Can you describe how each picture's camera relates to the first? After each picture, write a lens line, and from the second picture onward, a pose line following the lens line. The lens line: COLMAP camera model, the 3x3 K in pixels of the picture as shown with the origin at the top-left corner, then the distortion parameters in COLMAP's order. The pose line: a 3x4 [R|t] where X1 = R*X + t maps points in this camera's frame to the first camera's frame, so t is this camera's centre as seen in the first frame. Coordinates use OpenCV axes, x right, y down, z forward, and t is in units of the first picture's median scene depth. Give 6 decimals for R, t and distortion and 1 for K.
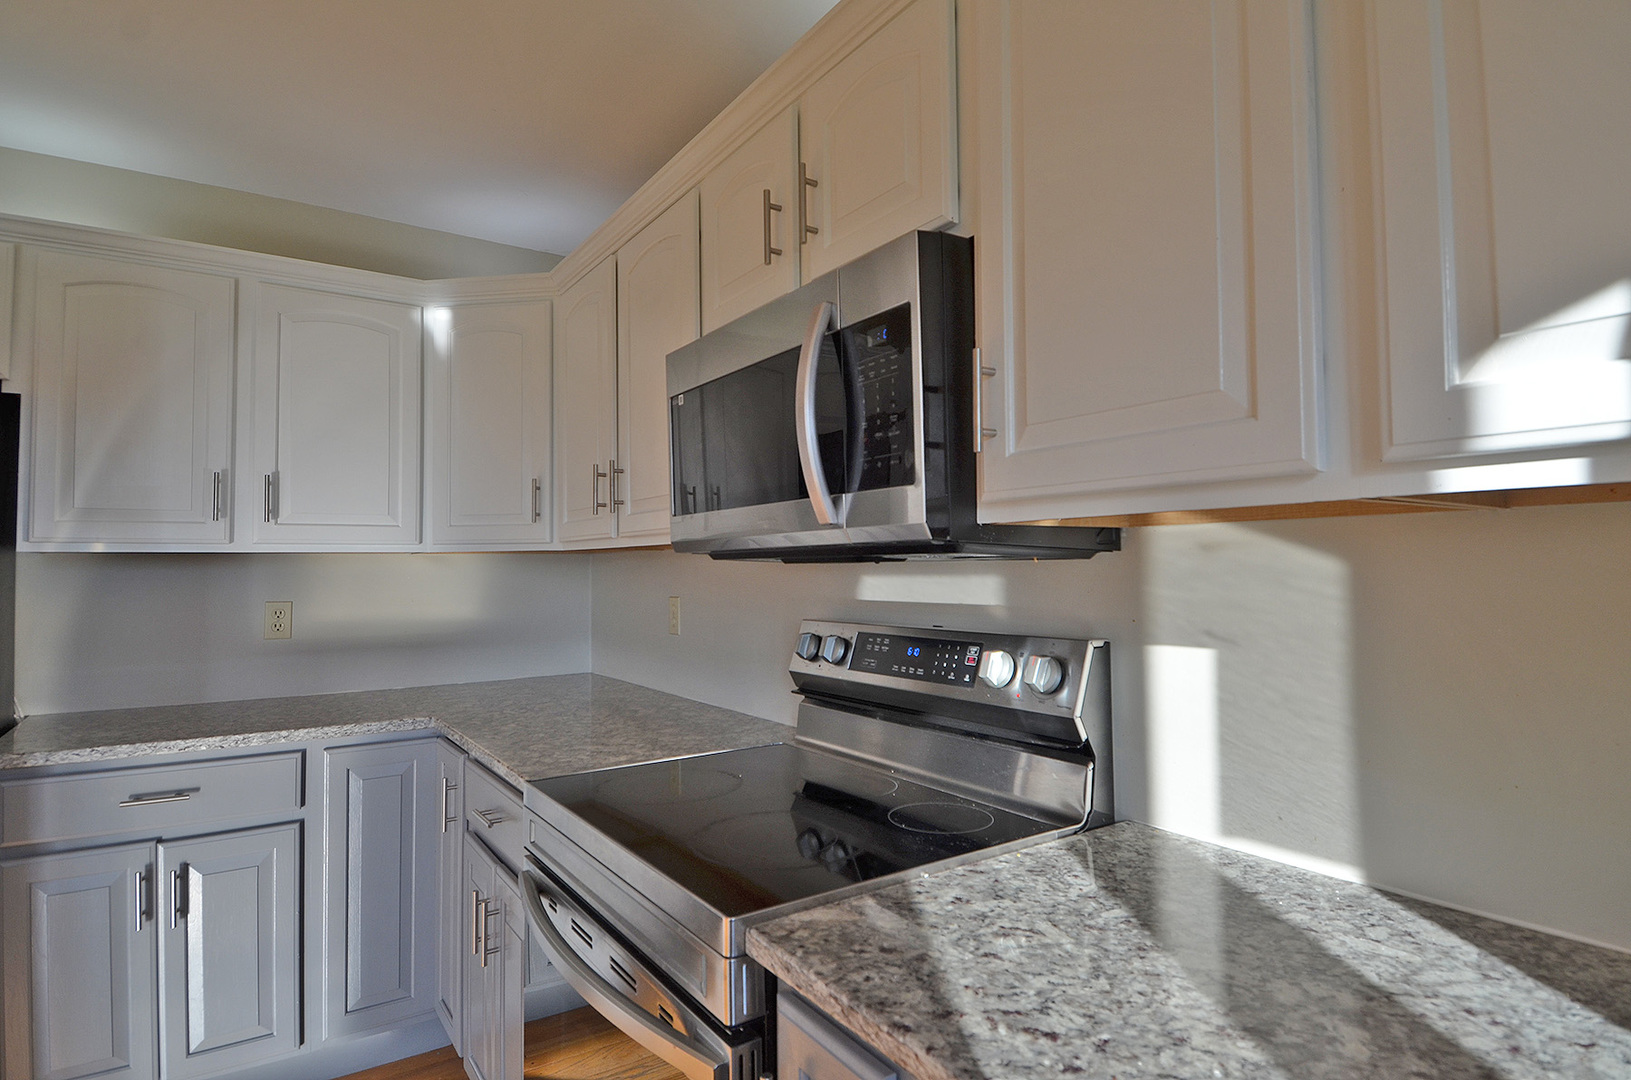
lens RADIAL K [[867.1, 0, 813.8], [0, 867.1, 533.4], [0, 0, 1]] dist [0.045192, -0.047244]
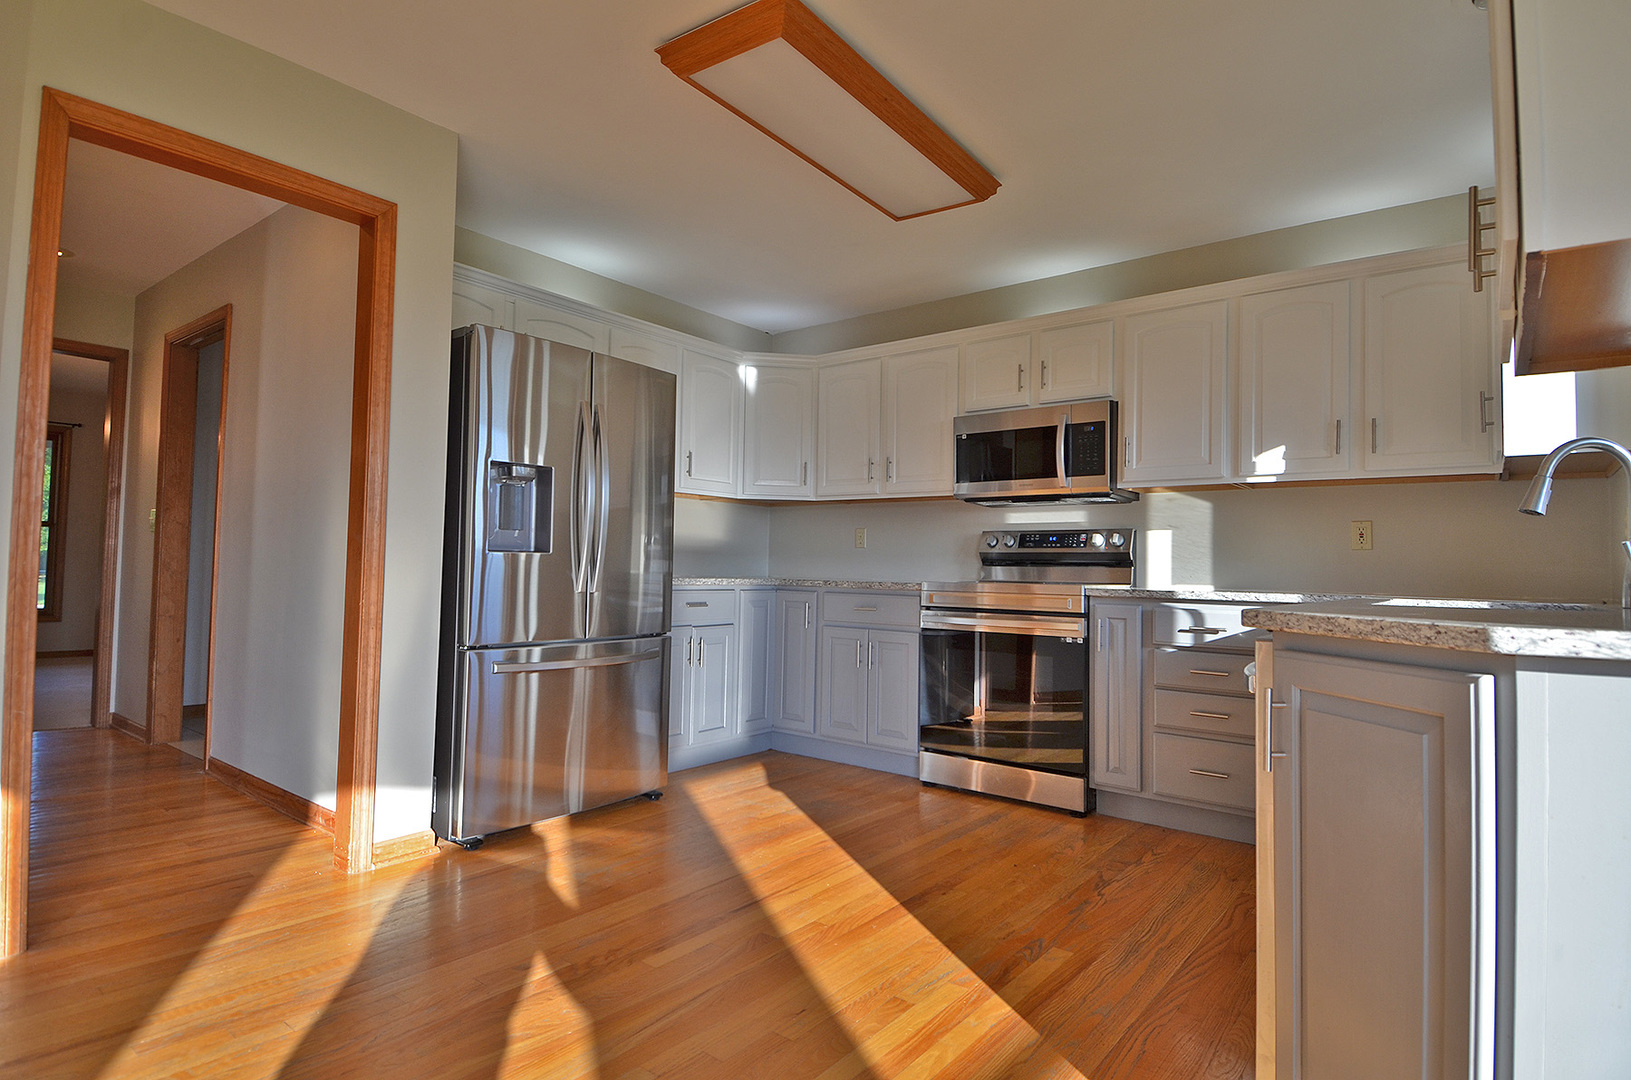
lens RADIAL K [[847.7, 0, 815.6], [0, 847.7, 536.2], [0, 0, 1]] dist [0.045081, -0.047523]
pose [[0.960059, 0.035829, 0.277494, -1.508073], [-0.038543, 0.999248, 0.004331, 0.168157], [-0.277130, -0.014853, 0.960718, -1.506227]]
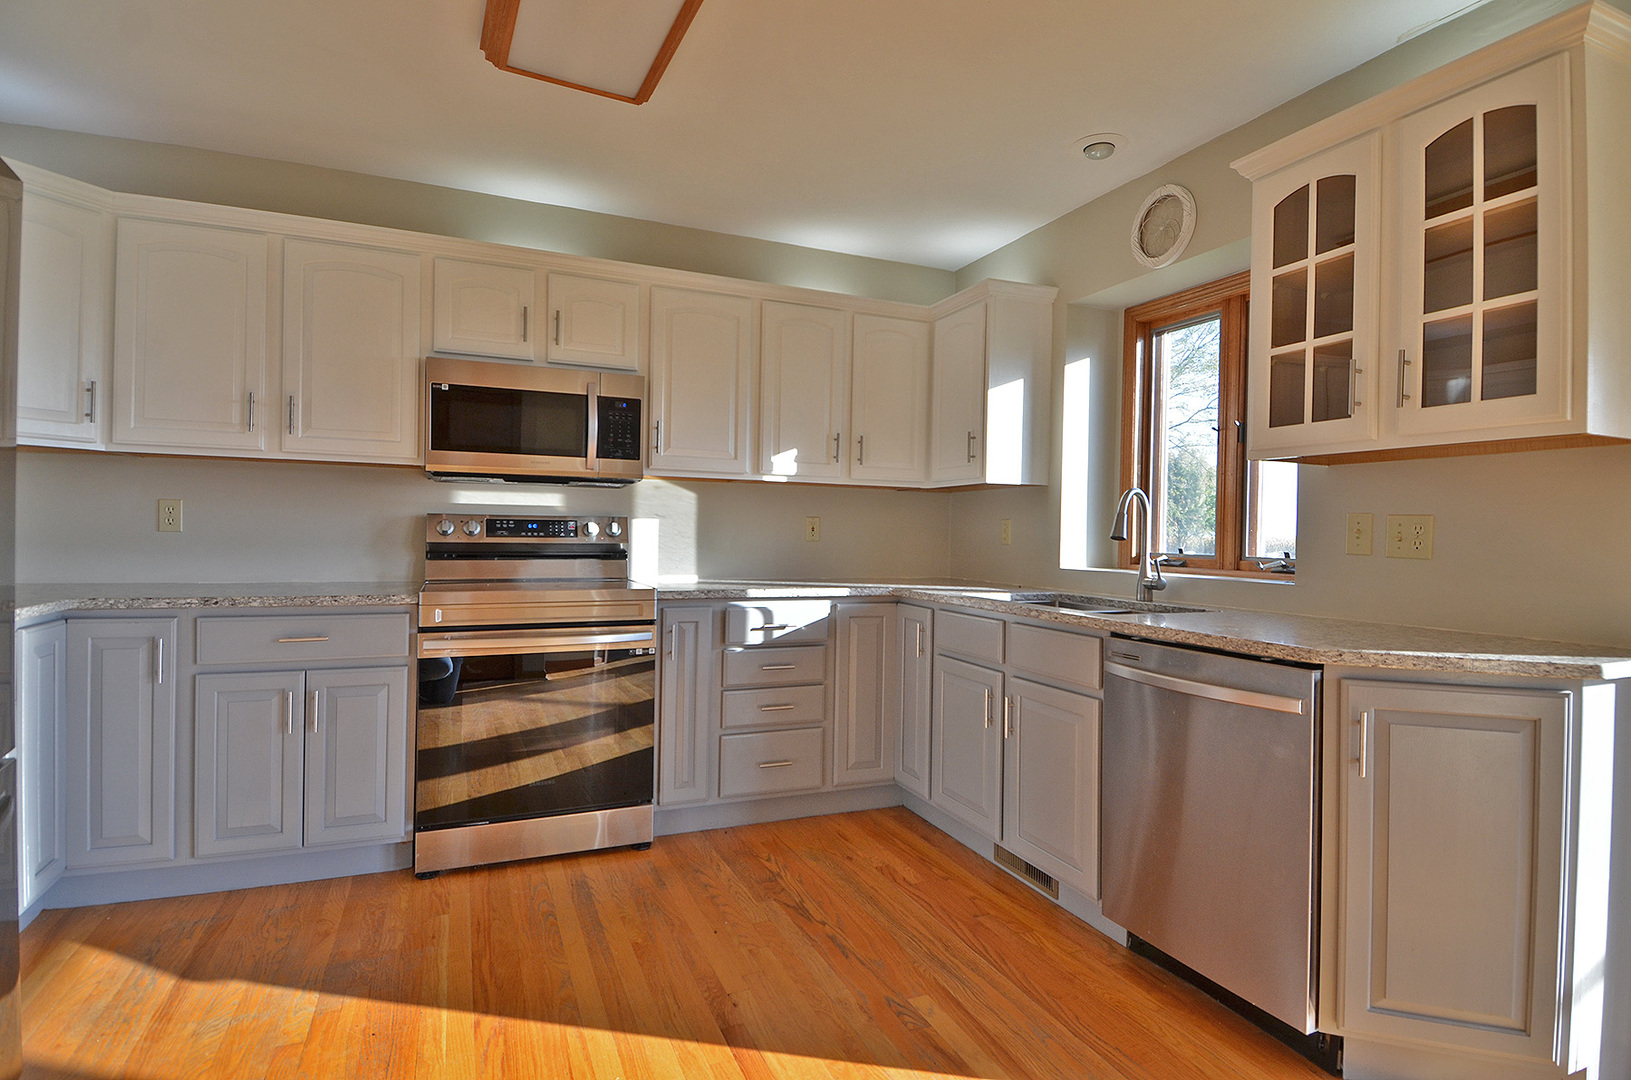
lens RADIAL K [[847.7, 0, 815.6], [0, 847.7, 536.2], [0, 0, 1]] dist [0.045081, -0.047523]
pose [[0.212557, 0.002731, 0.977145, -2.124703], [-0.063732, 0.997906, 0.011075, 0.107000], [-0.975068, -0.064630, 0.212286, -0.186772]]
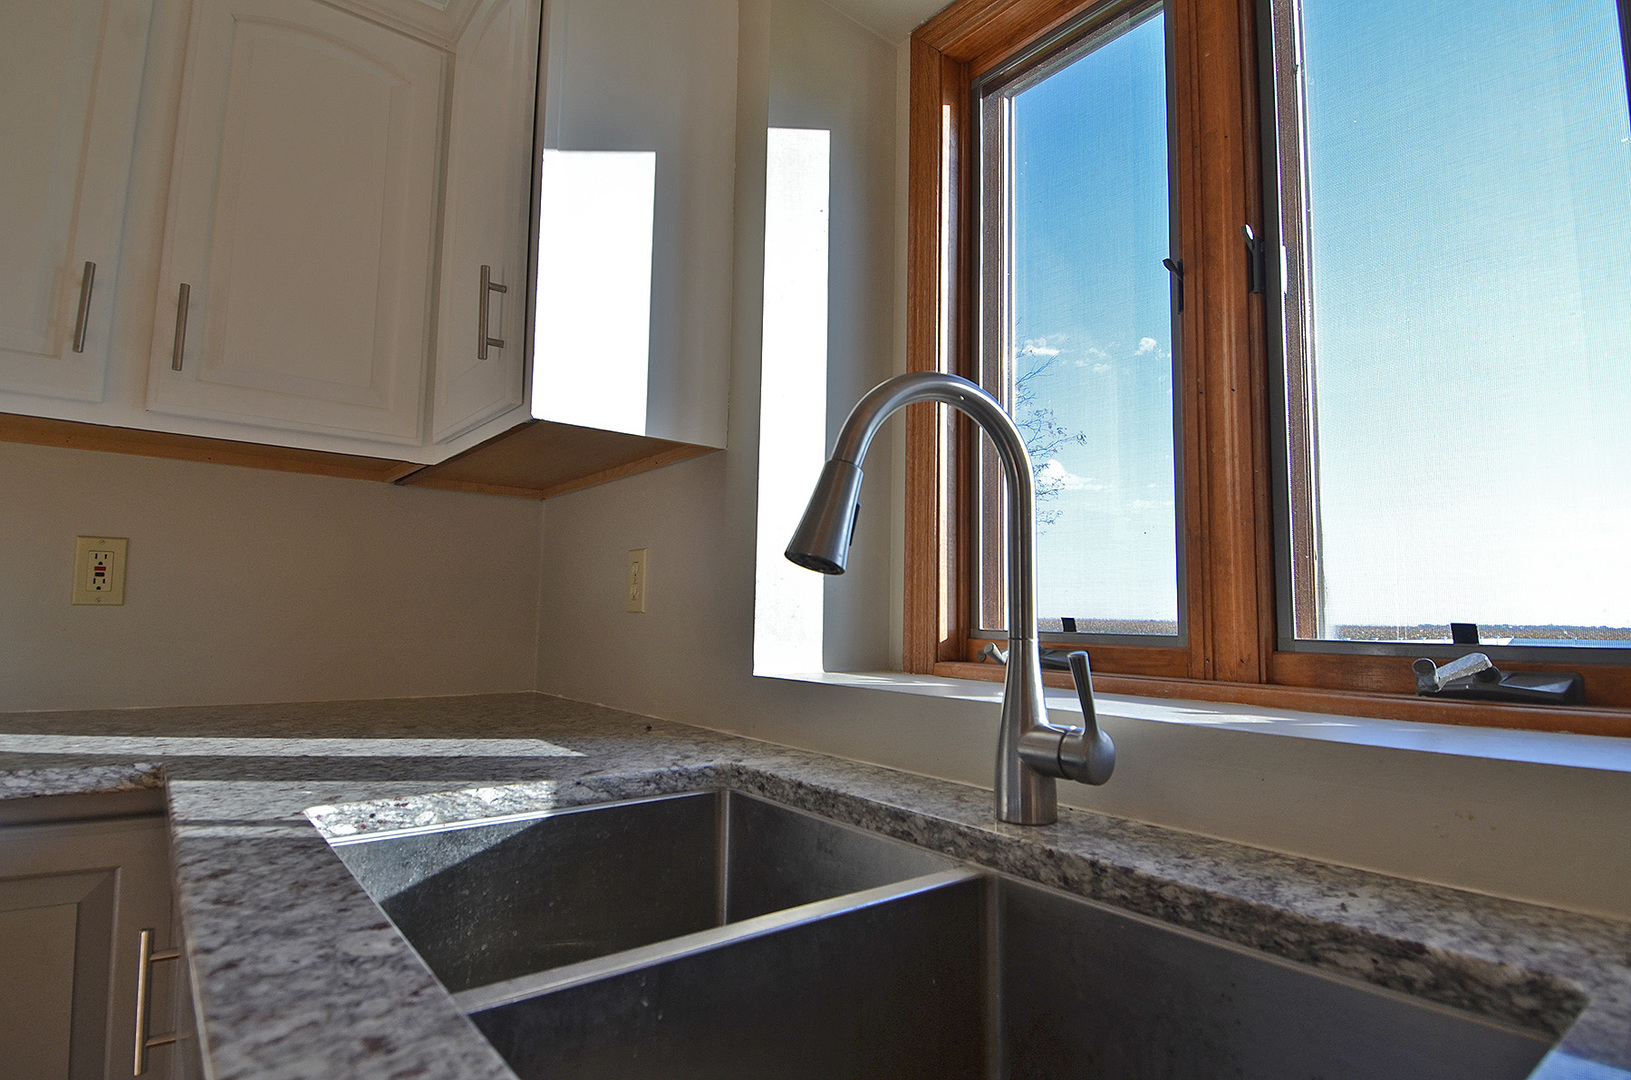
lens RADIAL K [[867.1, 0, 813.8], [0, 867.1, 533.4], [0, 0, 1]] dist [0.045192, -0.047244]
pose [[-0.047554, 0.100079, 0.993842, -0.408385], [-0.061778, 0.992769, -0.102927, 0.126438], [-0.996956, -0.066292, -0.041028, -0.382604]]
